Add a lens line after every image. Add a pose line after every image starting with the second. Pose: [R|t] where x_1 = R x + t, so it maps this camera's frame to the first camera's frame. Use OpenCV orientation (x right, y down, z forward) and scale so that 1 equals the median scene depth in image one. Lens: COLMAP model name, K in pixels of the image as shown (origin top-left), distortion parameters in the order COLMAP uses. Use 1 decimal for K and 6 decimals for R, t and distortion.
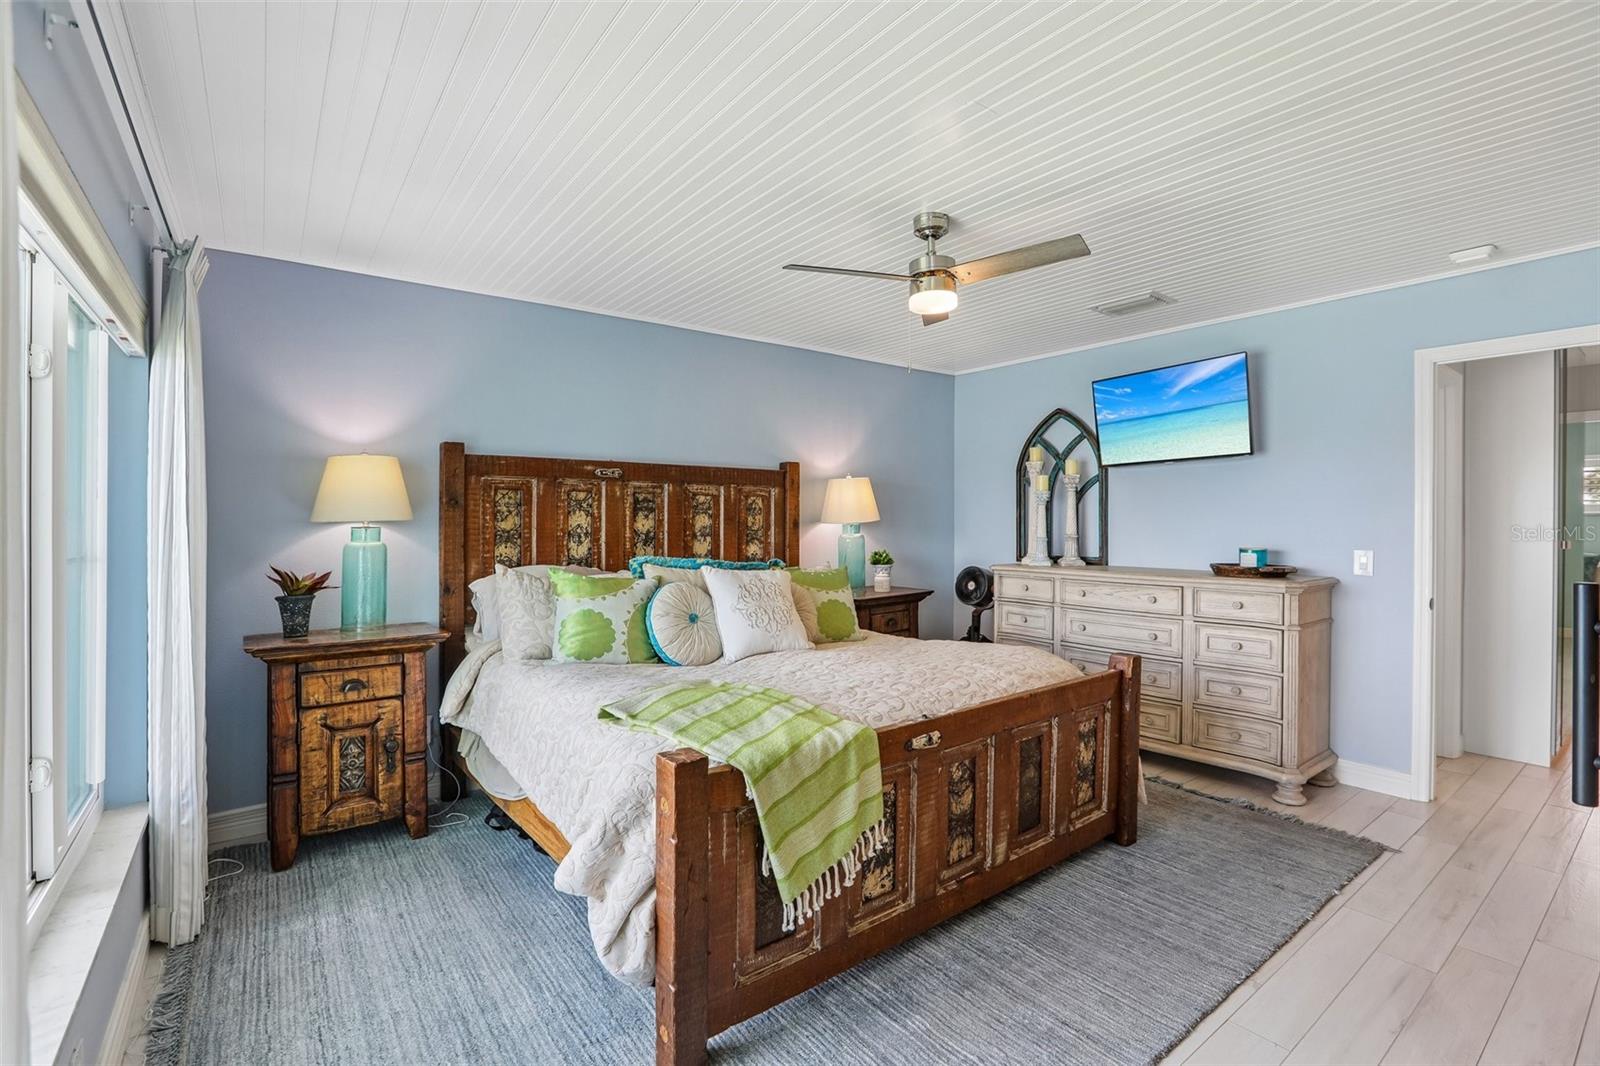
lens RADIAL K [[738.0, 0, 802.3], [0, 738.0, 518.8], [0, 0, 1]] dist [-0.046671, 0.020262]
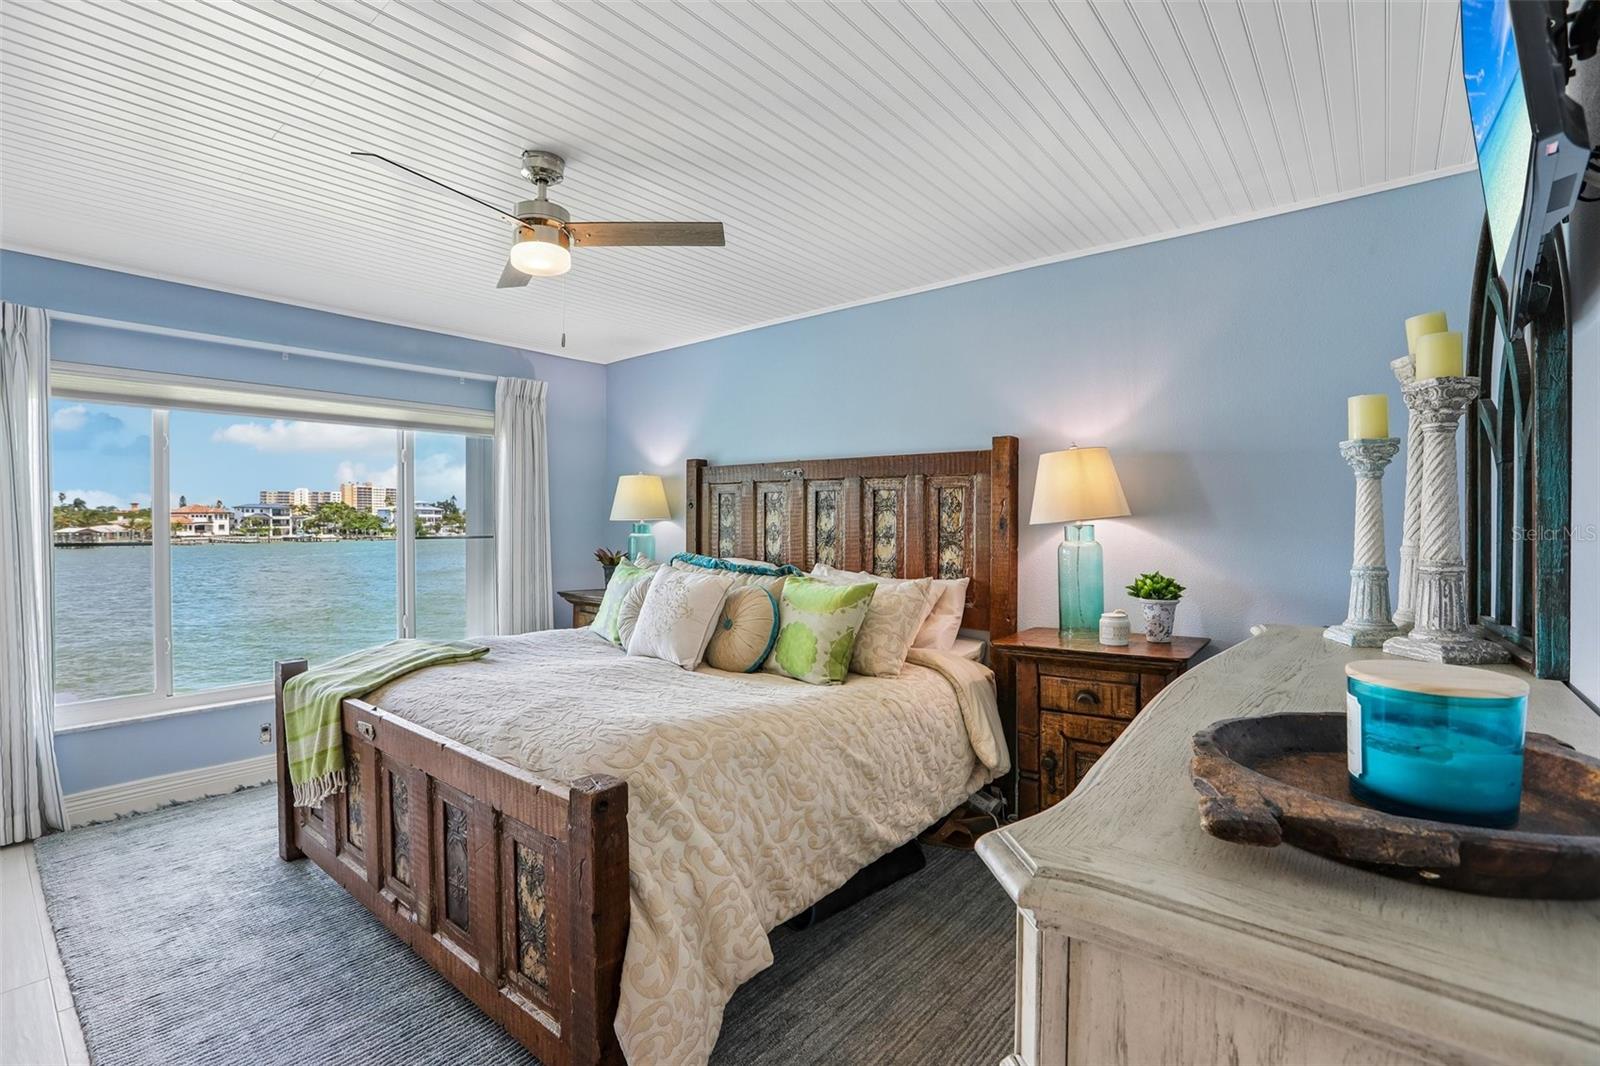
lens RADIAL K [[726.8, 0, 803.3], [0, 726.8, 526.4], [0, 0, 1]] dist [-0.059052, 0.022399]
pose [[0.227870, 0.008990, -0.973650, 0.669694], [0.001397, 0.999953, 0.009560, 0.001918], [0.973690, -0.003539, 0.227847, 0.710610]]
